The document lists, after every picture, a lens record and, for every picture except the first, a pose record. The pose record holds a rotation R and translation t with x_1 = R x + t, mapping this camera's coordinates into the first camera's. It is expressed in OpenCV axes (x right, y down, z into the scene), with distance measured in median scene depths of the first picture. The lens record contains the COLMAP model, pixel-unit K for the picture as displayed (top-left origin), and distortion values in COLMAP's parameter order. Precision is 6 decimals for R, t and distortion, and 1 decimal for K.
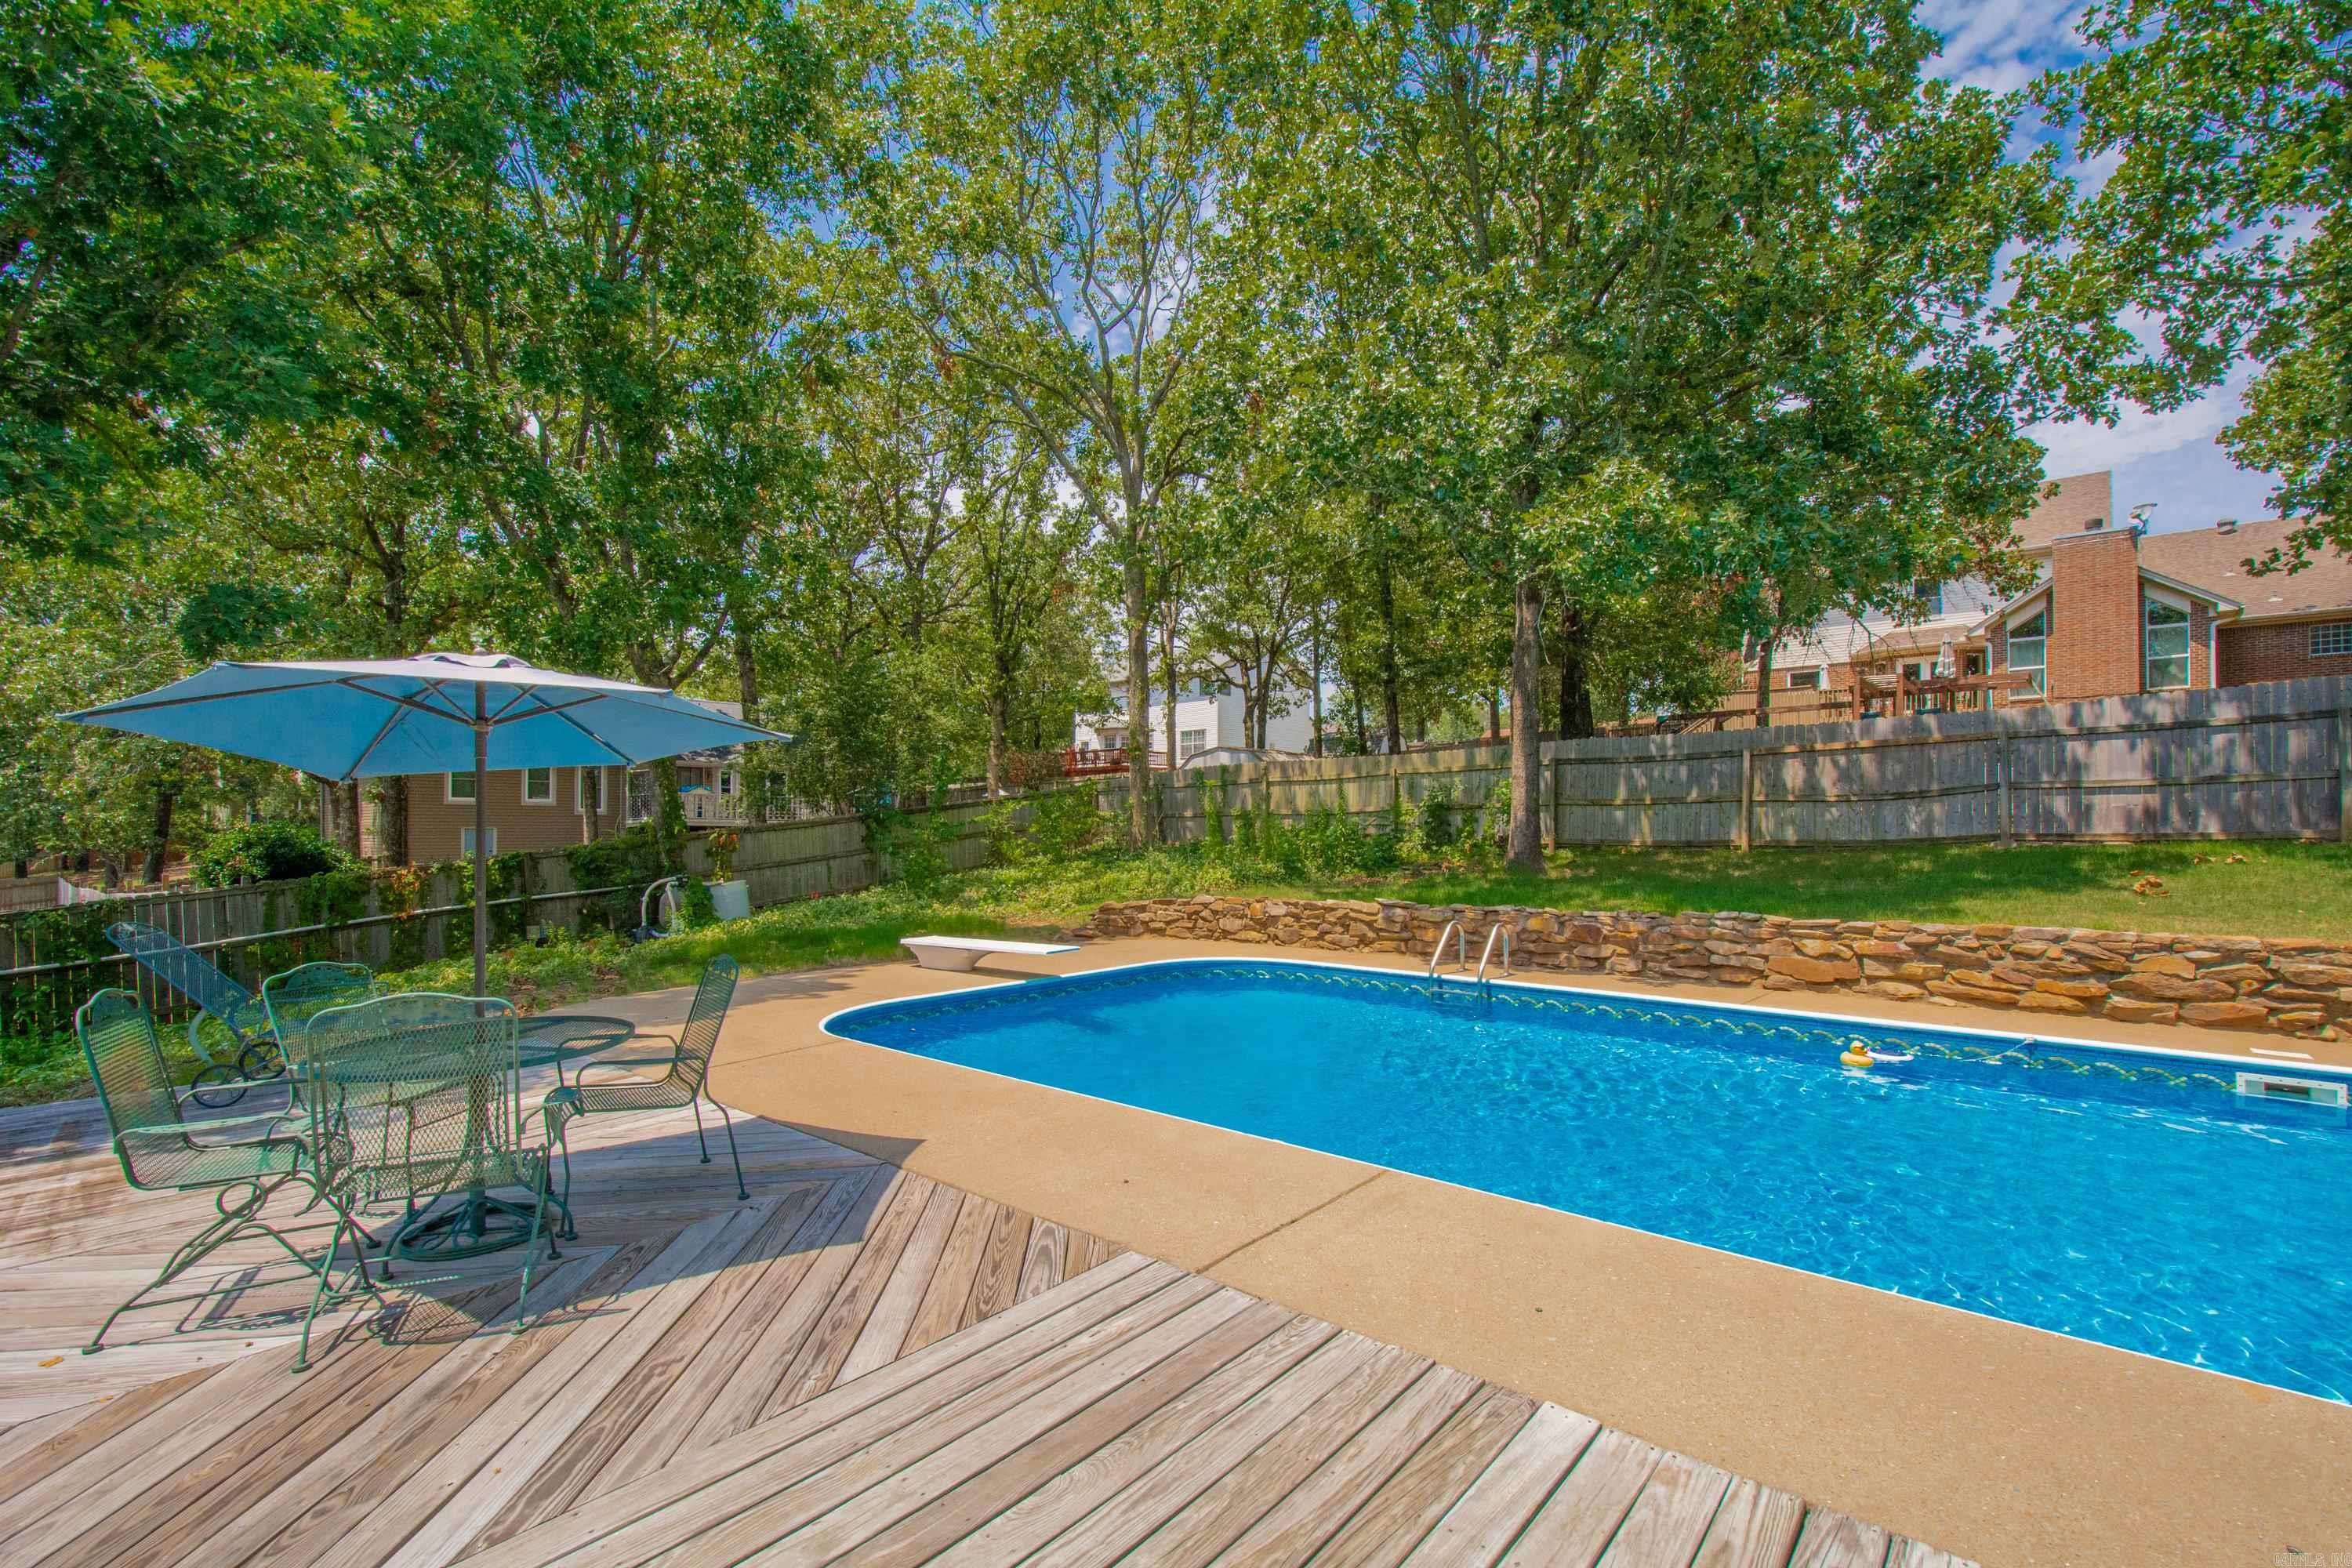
lens RADIAL K [[1024.6, 0, 1201.7], [0, 1024.6, 808.0], [0, 0, 1]] dist [0.013606, -0.000833]
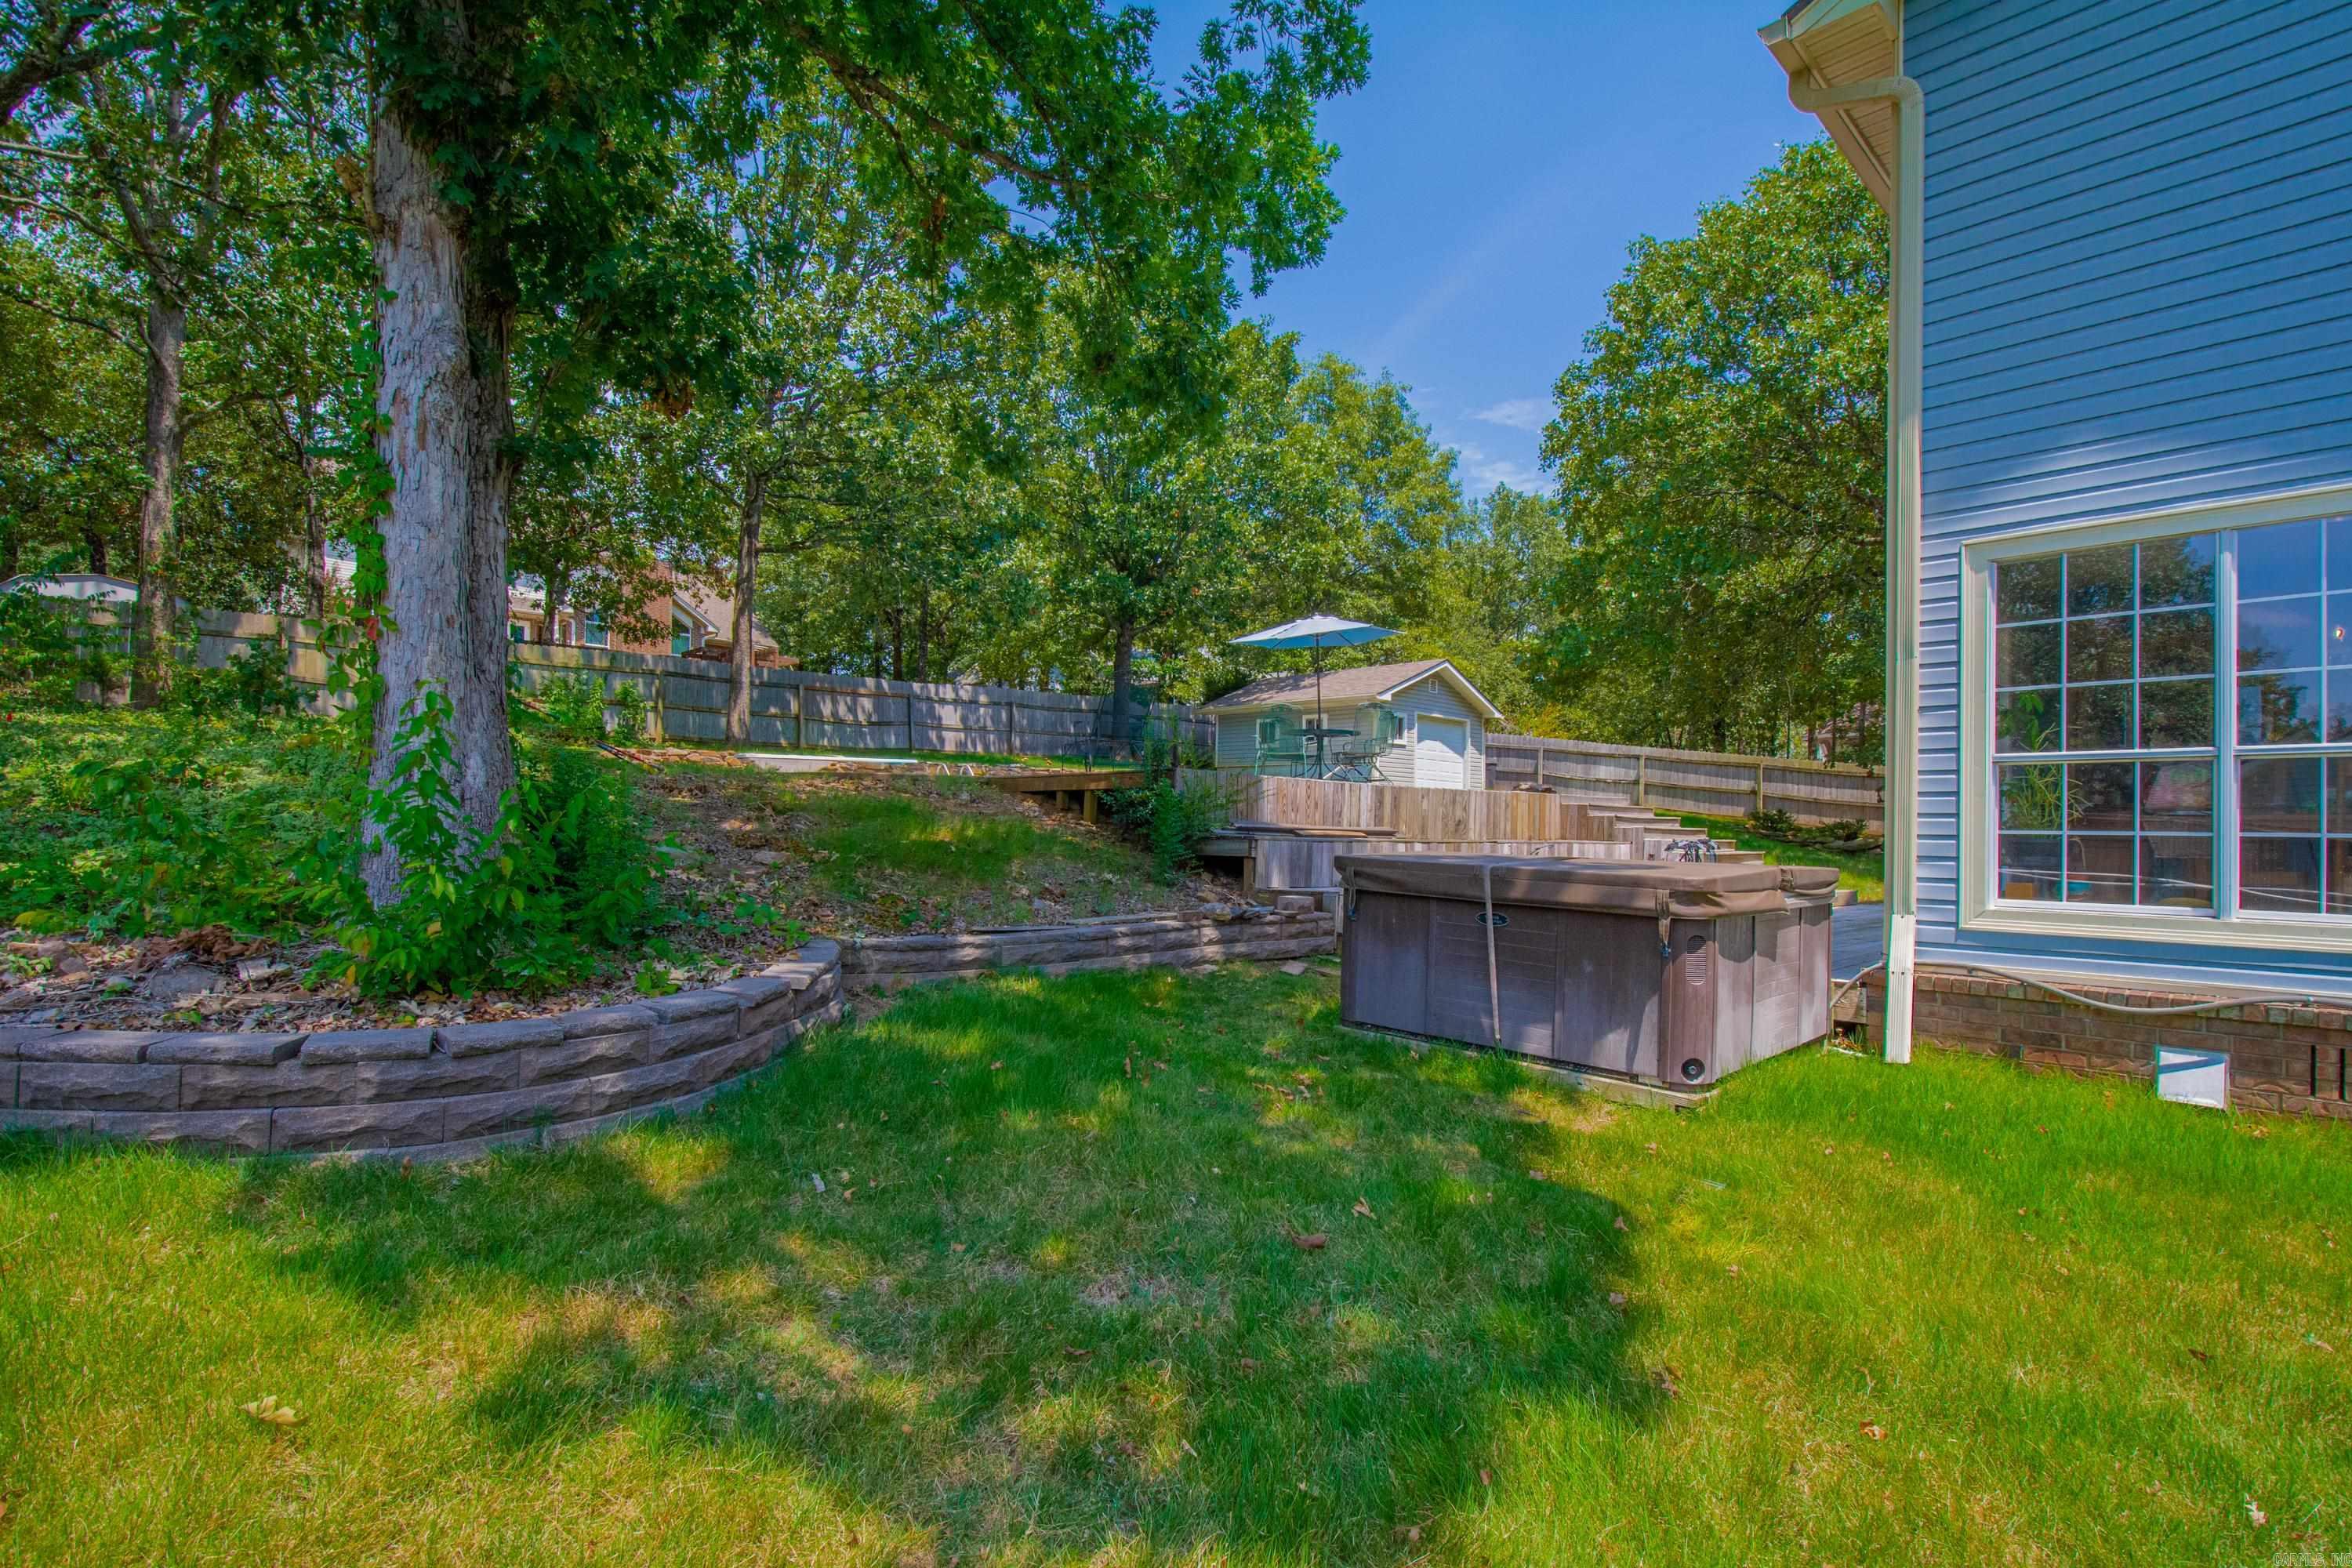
lens RADIAL K [[1116.0, 0, 1180.0], [0, 1116.0, 854.5], [0, 0, 1]] dist [0.022013, -0.000046]
pose [[0.096483, -0.017394, 0.995183, -1.240048], [-0.037079, 0.999090, 0.021057, 0.160421], [-0.994644, -0.038932, 0.095751, 0.309922]]
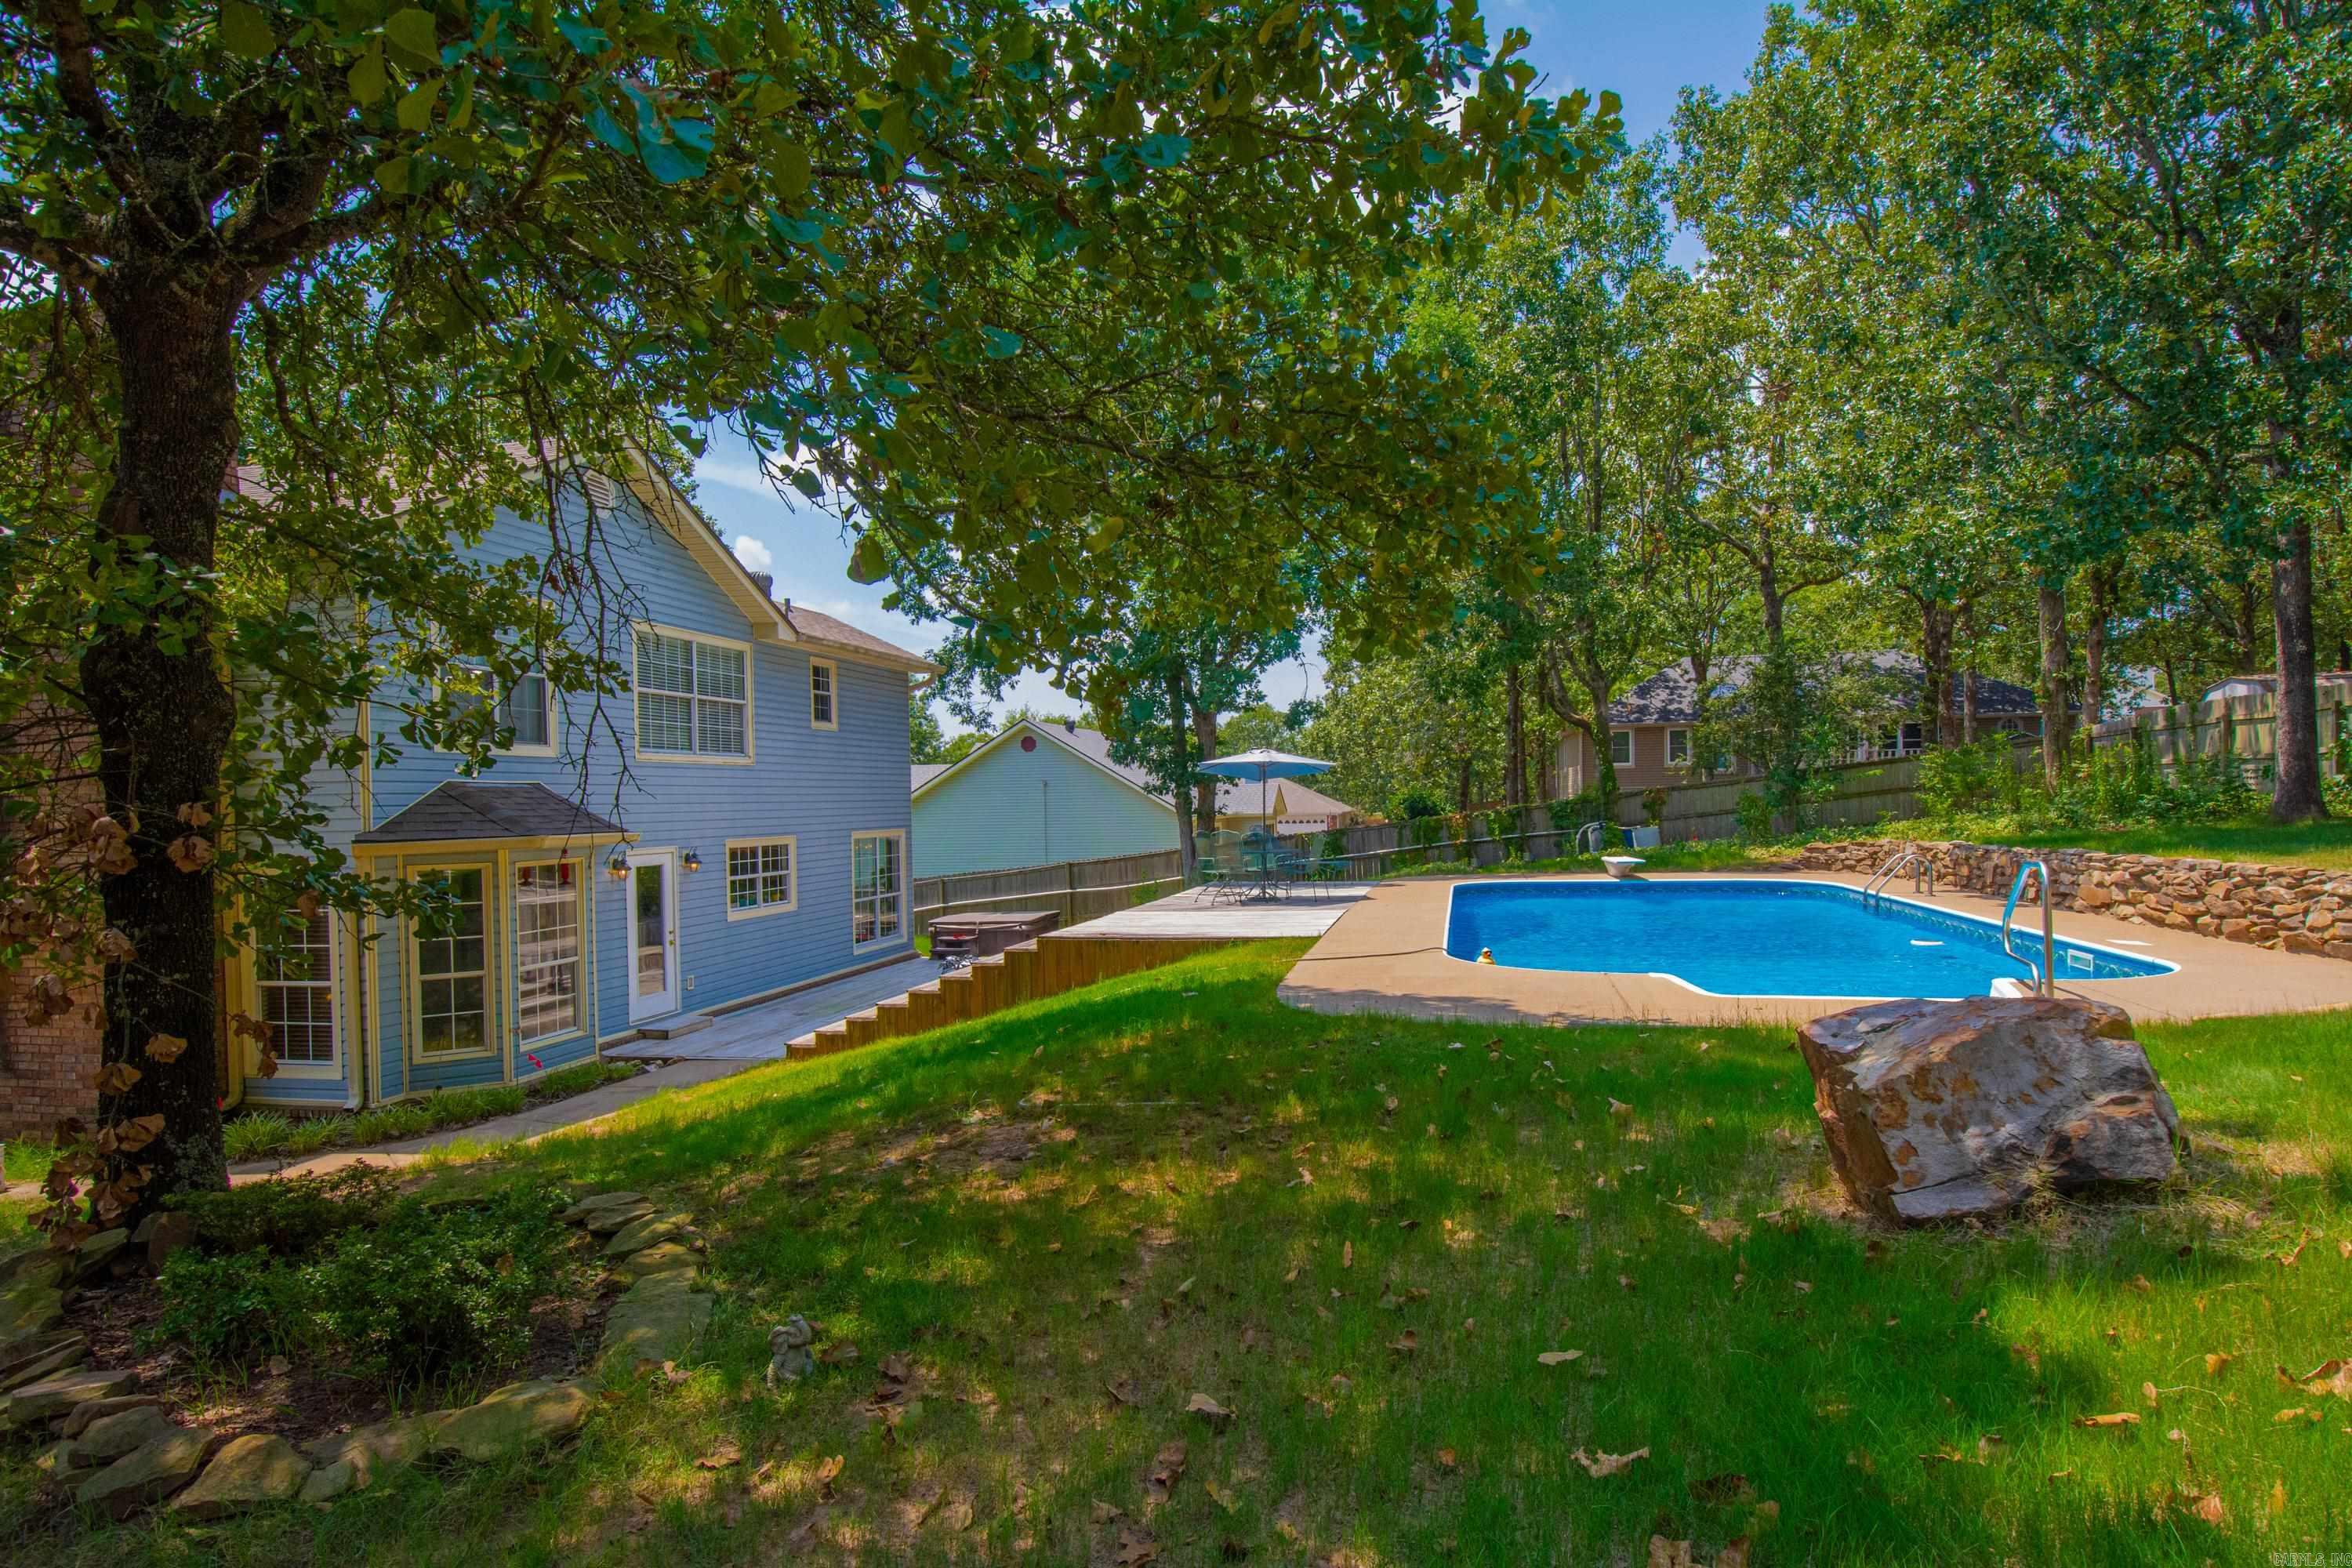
lens RADIAL K [[1281.8, 0, 1188.7], [0, 1281.8, 838.1], [0, 0, 1]] dist [-0.001618, -0.001673]
pose [[0.474418, 0.019089, -0.880093, 0.937747], [0.035519, 0.998536, 0.040804, -0.004899], [0.879583, -0.050619, 0.473045, -0.417345]]
